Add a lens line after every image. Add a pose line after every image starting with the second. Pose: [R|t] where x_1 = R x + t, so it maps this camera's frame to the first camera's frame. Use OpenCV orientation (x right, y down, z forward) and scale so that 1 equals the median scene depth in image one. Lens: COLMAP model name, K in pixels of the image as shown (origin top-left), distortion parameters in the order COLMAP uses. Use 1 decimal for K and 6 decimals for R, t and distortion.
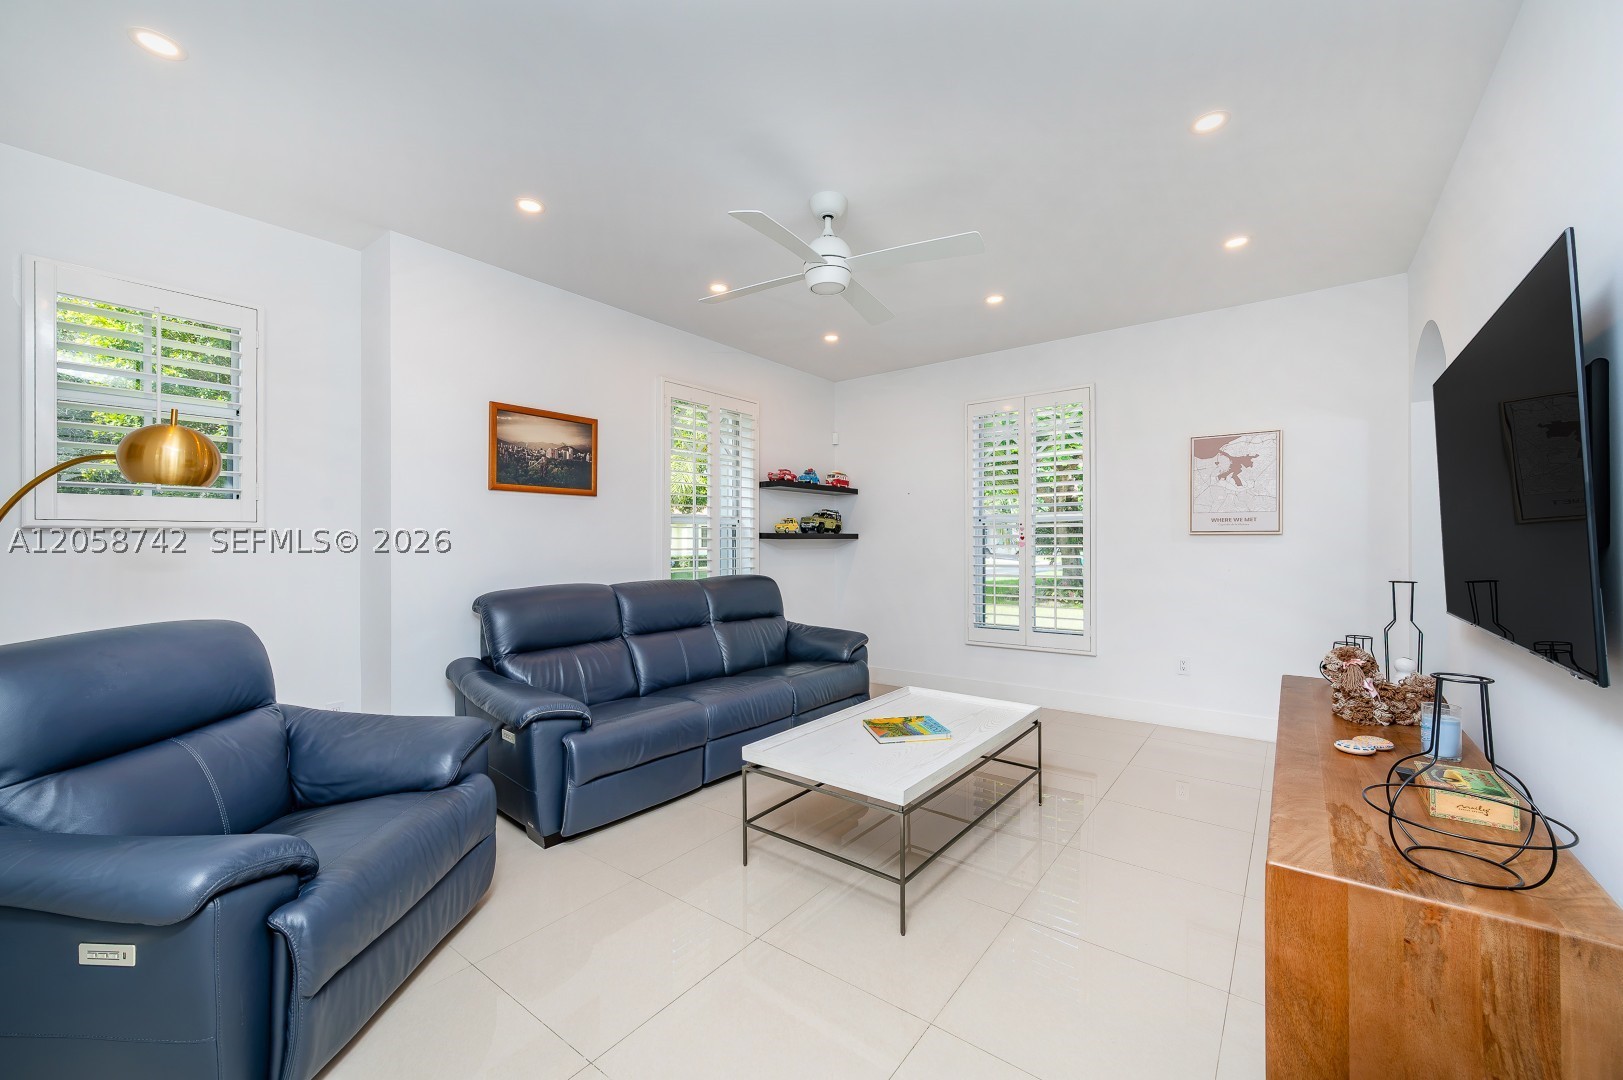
lens RADIAL K [[637.0, 0, 824.1], [0, 637.0, 541.7], [0, 0, 1]] dist [-0.003911, -0.000351]
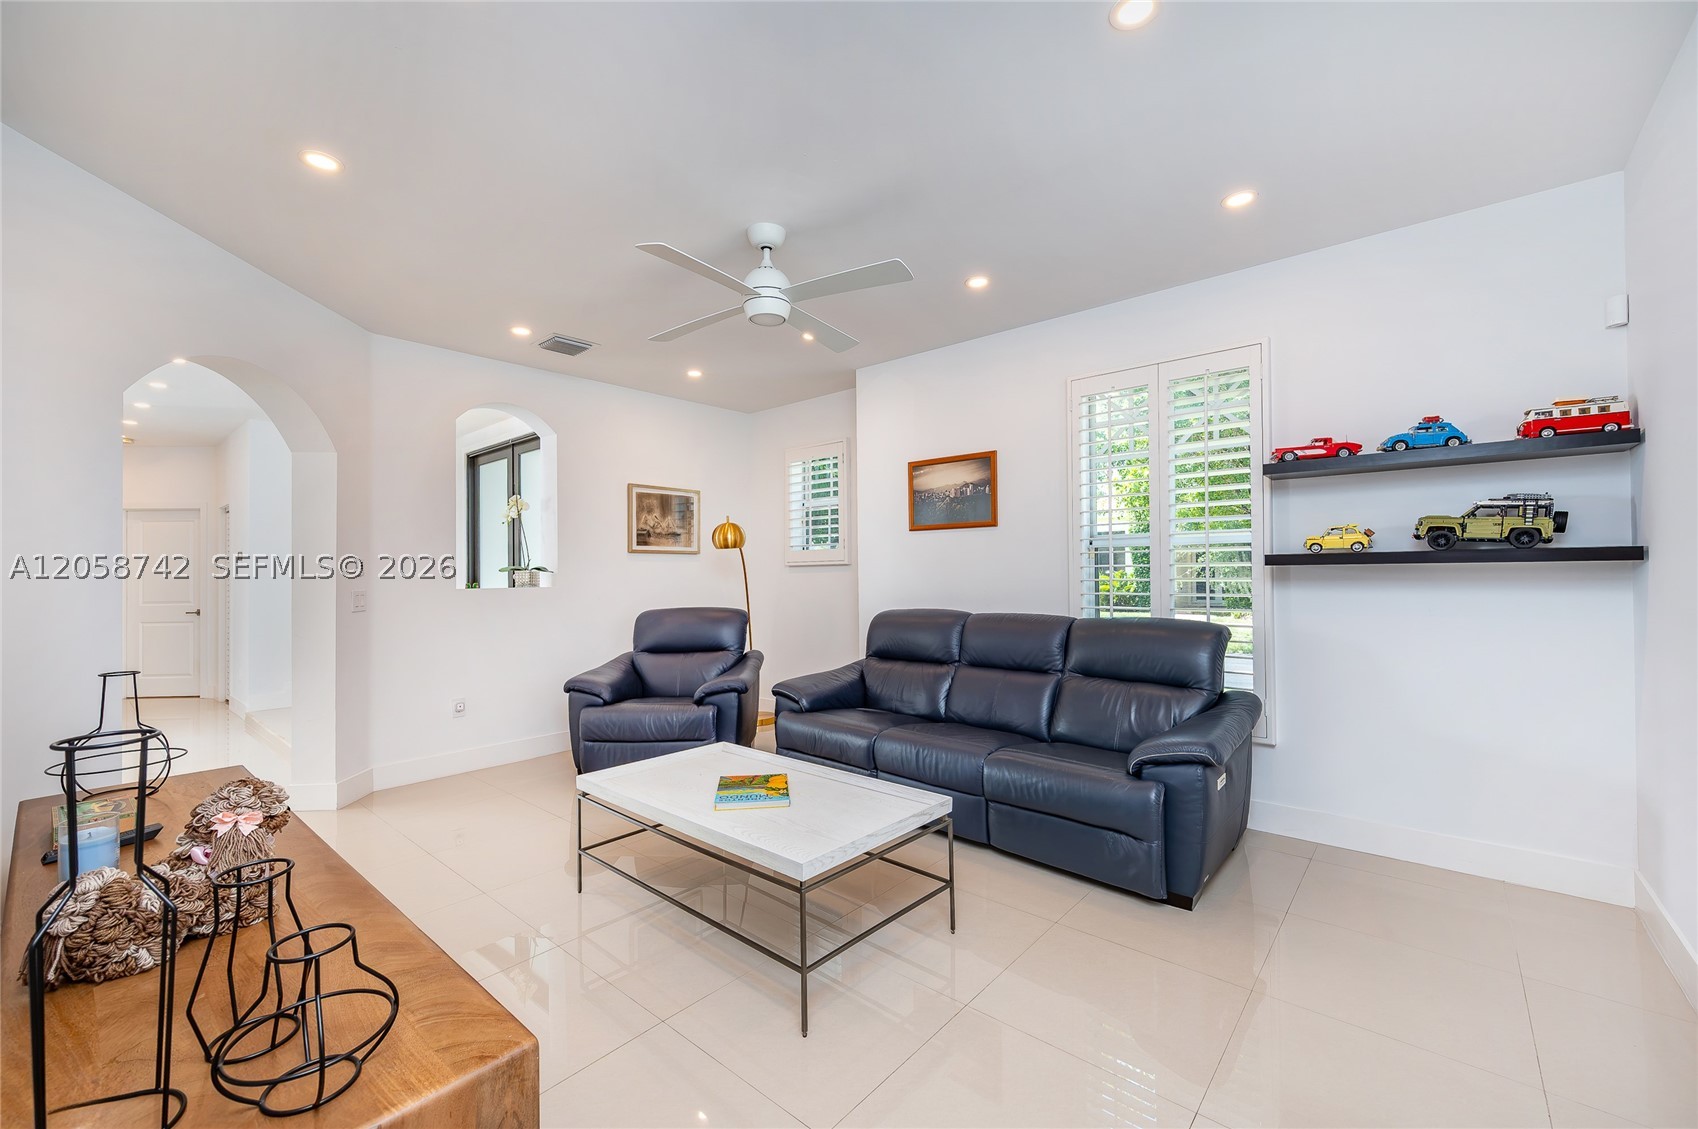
lens RADIAL K [[685.4, 0, 859.5], [0, 685.4, 565.3], [0, 0, 1]] dist [-0.001635, -0.000612]
pose [[-0.058333, -0.001472, -0.998296, 0.780360], [0.014078, 0.999898, -0.002297, -0.009697], [0.998198, -0.014188, -0.058306, 0.883817]]
